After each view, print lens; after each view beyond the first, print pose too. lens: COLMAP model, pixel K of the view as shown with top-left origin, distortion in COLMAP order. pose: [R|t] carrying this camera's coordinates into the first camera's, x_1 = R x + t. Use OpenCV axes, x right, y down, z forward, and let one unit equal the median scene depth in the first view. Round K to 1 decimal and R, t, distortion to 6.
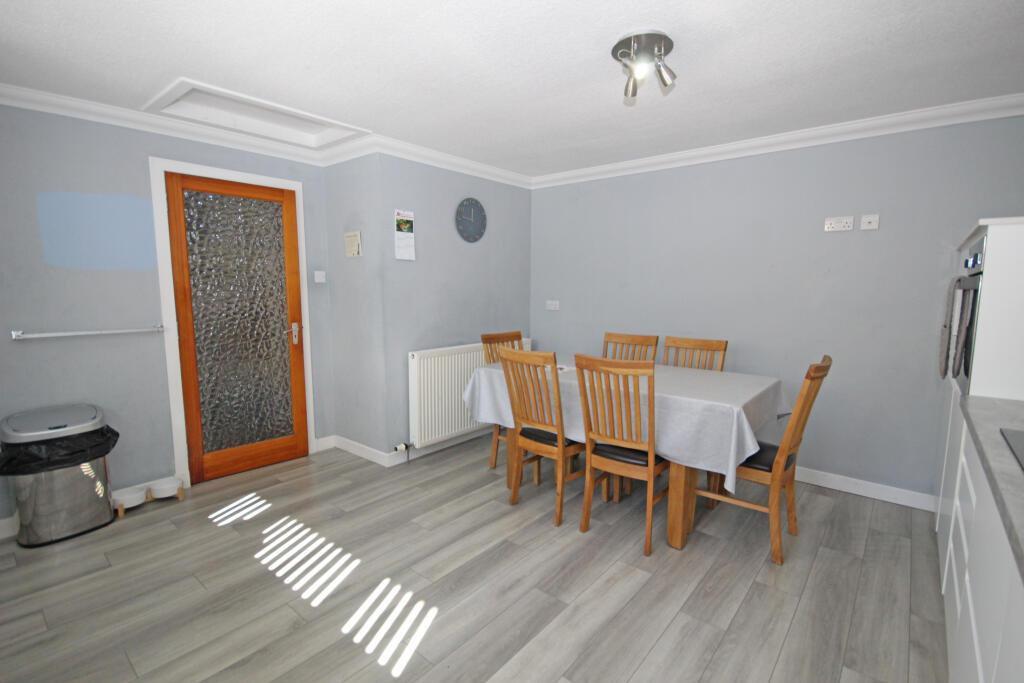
lens RADIAL K [[471.2, 0, 524.6], [0, 471.2, 345.0], [0, 0, 1]] dist [-0.001516, -0.005030]
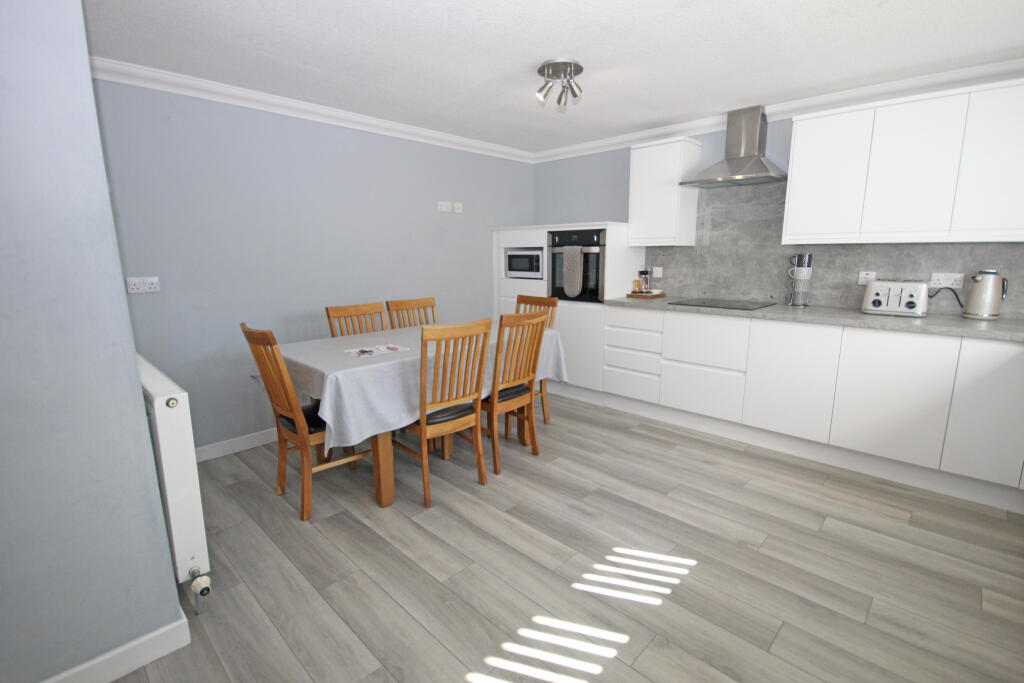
lens RADIAL K [[471.2, 0, 520.4], [0, 471.2, 343.2], [0, 0, 1]] dist [-0.001516, -0.005030]
pose [[0.073443, -0.196168, 0.977816, -0.934076], [0.126992, 0.974322, 0.185928, -0.111071], [-0.989181, 0.110520, 0.096469, 0.830801]]
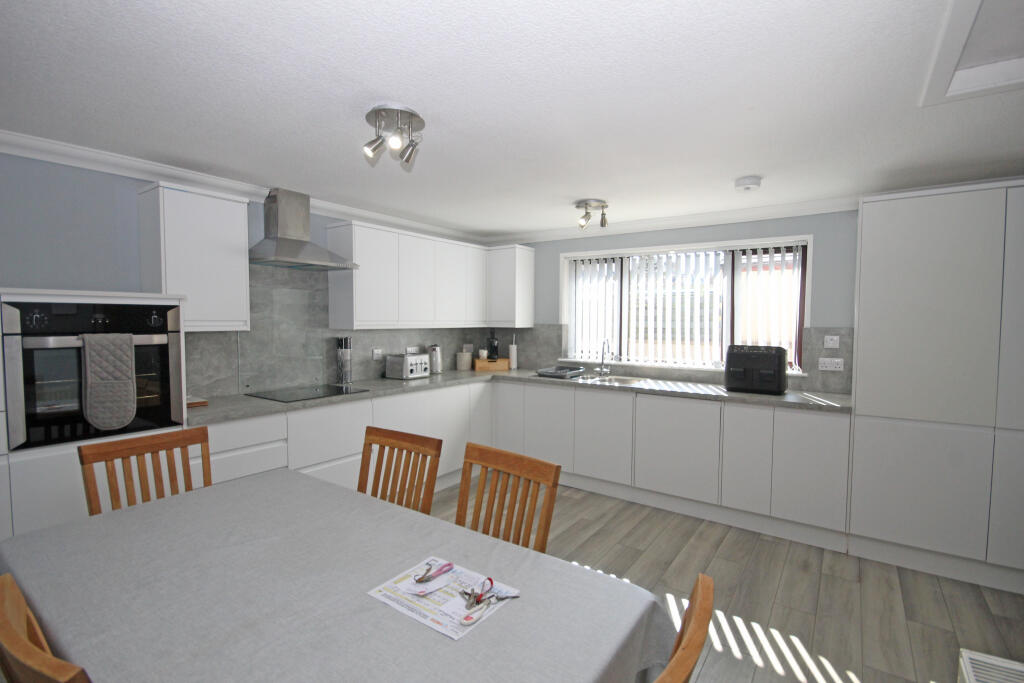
lens RADIAL K [[471.2, 0, 521.6], [0, 471.2, 345.9], [0, 0, 1]] dist [-0.001516, -0.005030]
pose [[-0.996835, -0.005297, -0.079324, 0.038177], [-0.018857, 0.985058, 0.171188, -0.248332], [0.077231, 0.172142, -0.982040, 1.658847]]
